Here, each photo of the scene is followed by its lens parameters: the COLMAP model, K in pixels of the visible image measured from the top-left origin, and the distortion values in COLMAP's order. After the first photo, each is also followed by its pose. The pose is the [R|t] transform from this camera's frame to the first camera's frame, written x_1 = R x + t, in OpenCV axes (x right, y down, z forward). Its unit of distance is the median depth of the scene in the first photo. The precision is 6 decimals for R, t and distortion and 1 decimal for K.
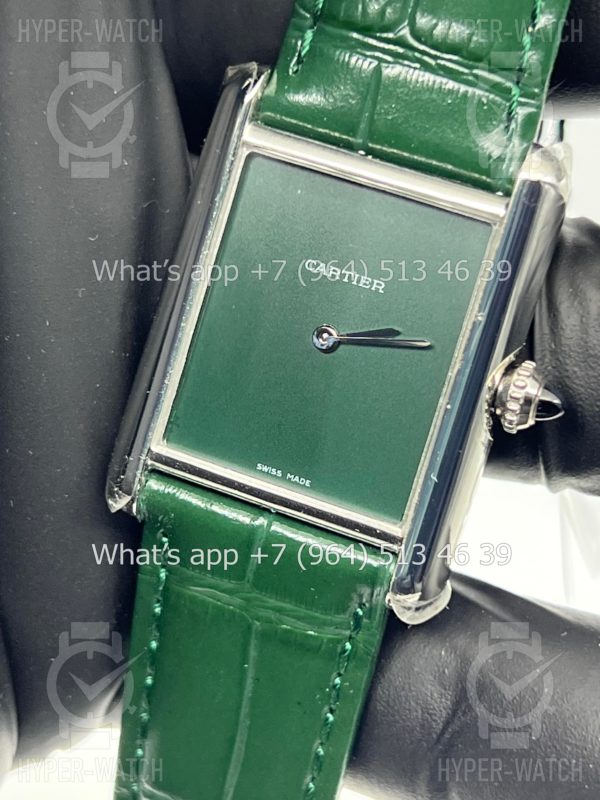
lens RADIAL K [[1898.1, 0, 300.0], [0, 1898.1, 400.0], [0, 0, 1]] dist [0.124299, 0.825807]
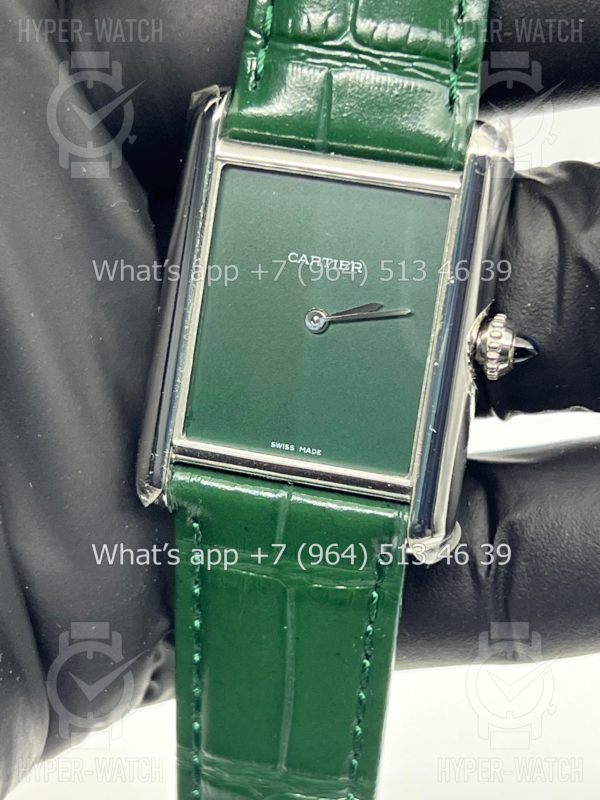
lens RADIAL K [[1898.1, 0, 300.0], [0, 1898.1, 400.0], [0, 0, 1]] dist [0.124299, 0.825807]
pose [[0.988455, -0.144932, 0.044171, -0.051513], [0.145831, 0.989149, -0.017843, 0.031653], [-0.041106, 0.024078, 0.998865, -0.105949]]
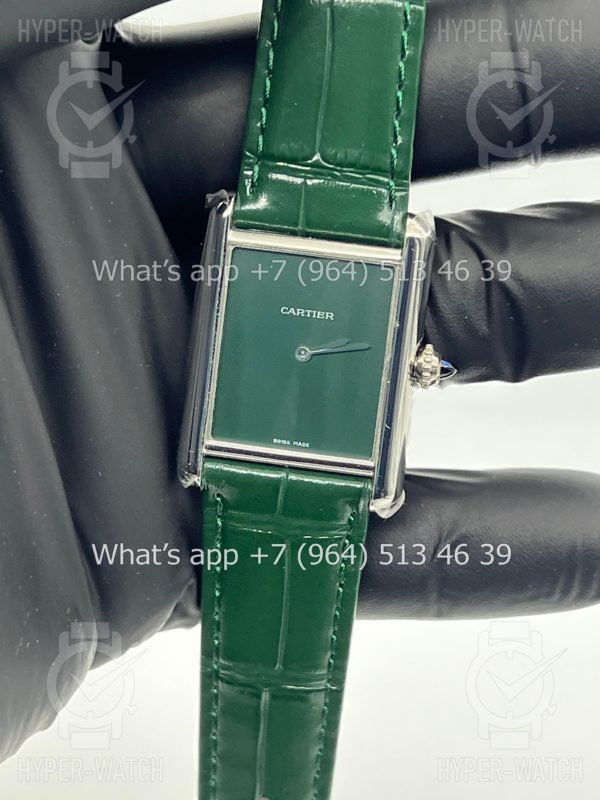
lens RADIAL K [[1953.5, 0, 281.7], [0, 1953.5, 376.0], [0, 0, 1]] dist [0.382513, -0.751068]
pose [[0.970339, -0.187229, 0.152930, -0.257655], [0.186053, 0.982291, 0.022096, -0.053559], [-0.154359, 0.007012, 0.987990, -0.618800]]
